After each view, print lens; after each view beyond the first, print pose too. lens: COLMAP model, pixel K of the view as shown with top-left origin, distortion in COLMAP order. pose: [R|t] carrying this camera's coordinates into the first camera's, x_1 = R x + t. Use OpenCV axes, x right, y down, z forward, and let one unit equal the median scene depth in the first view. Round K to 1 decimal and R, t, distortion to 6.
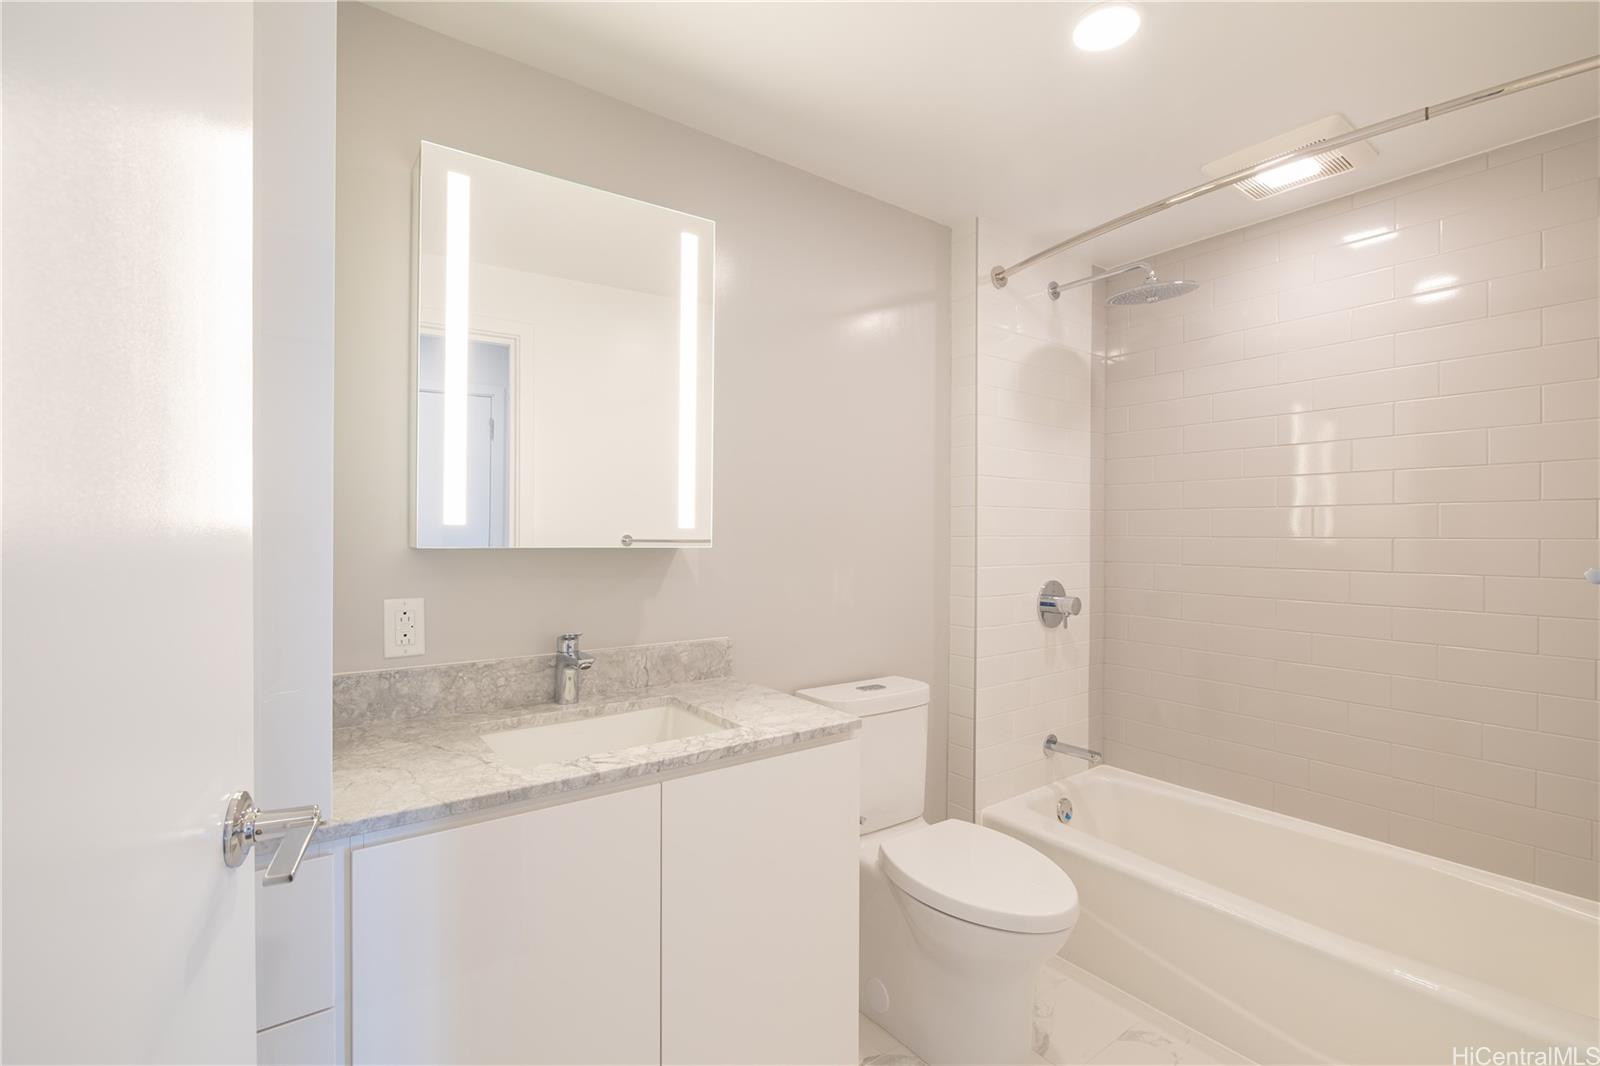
lens RADIAL K [[706.3, 0, 803.7], [0, 706.3, 532.9], [0, 0, 1]] dist [-0.003766, -0.000153]
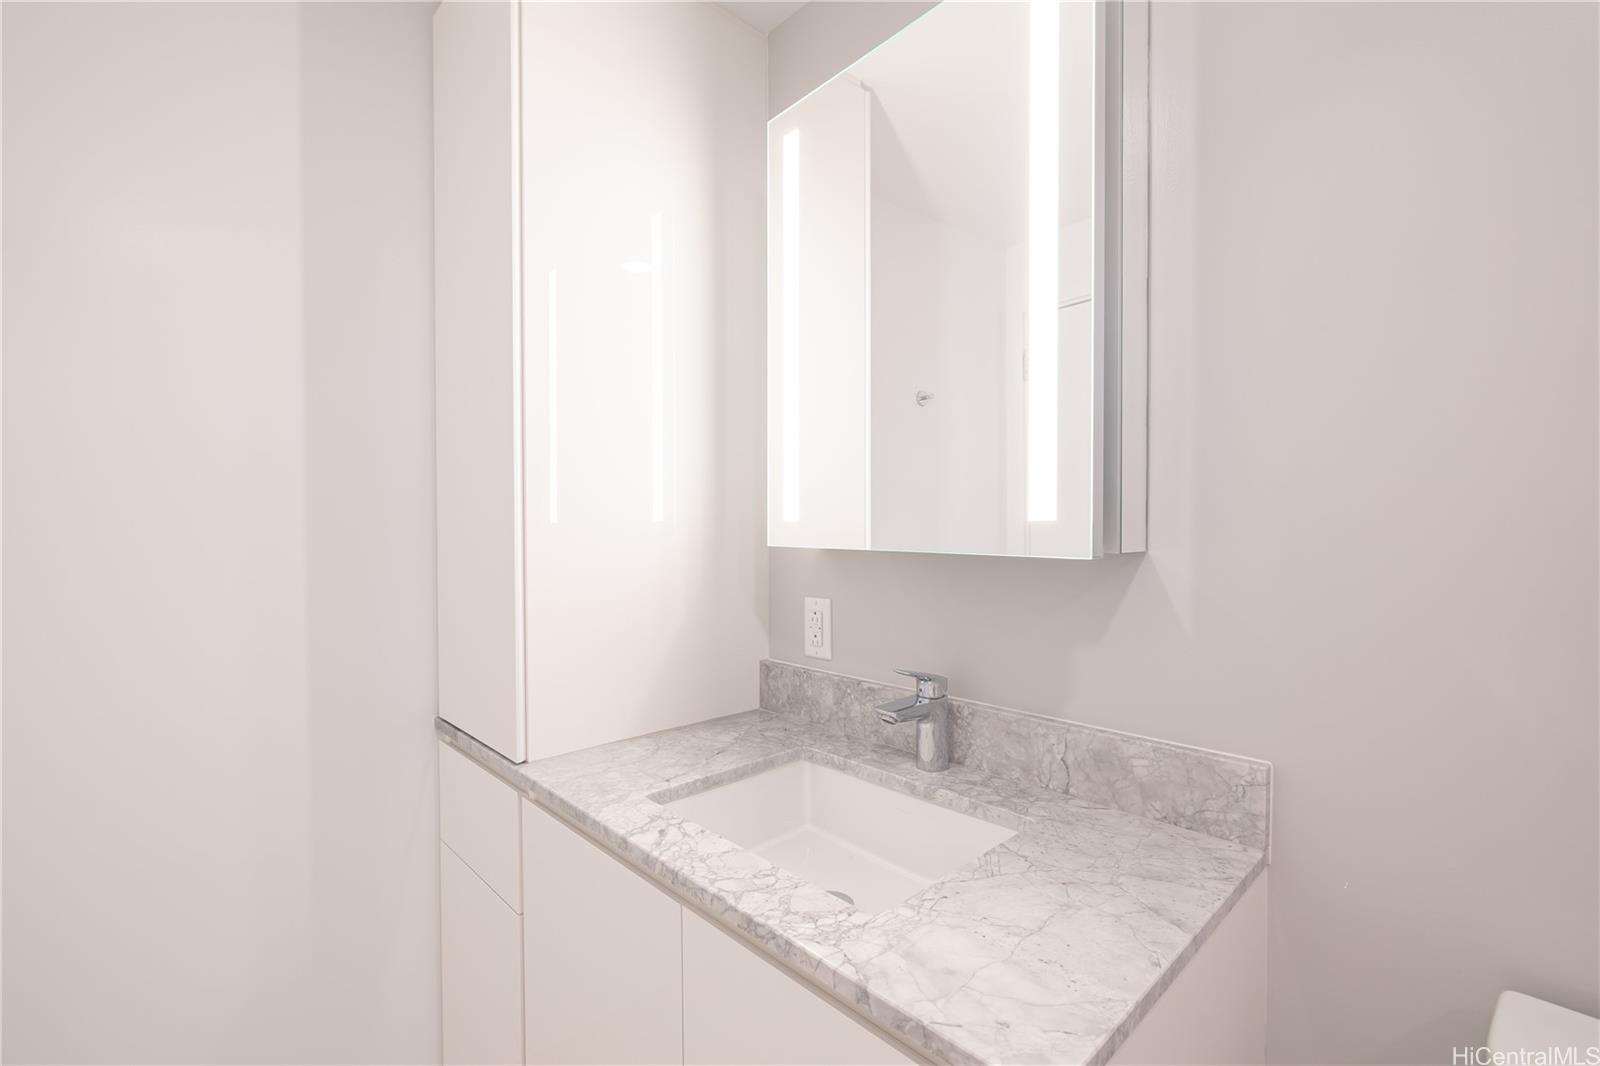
lens RADIAL K [[706.3, 0, 803.4], [0, 706.3, 531.8], [0, 0, 1]] dist [-0.003766, -0.000153]
pose [[0.135688, 0.001360, -0.990751, 0.380950], [-0.002117, 0.999997, 0.001083, 0.001432], [0.990749, 0.001950, 0.135690, 0.828694]]
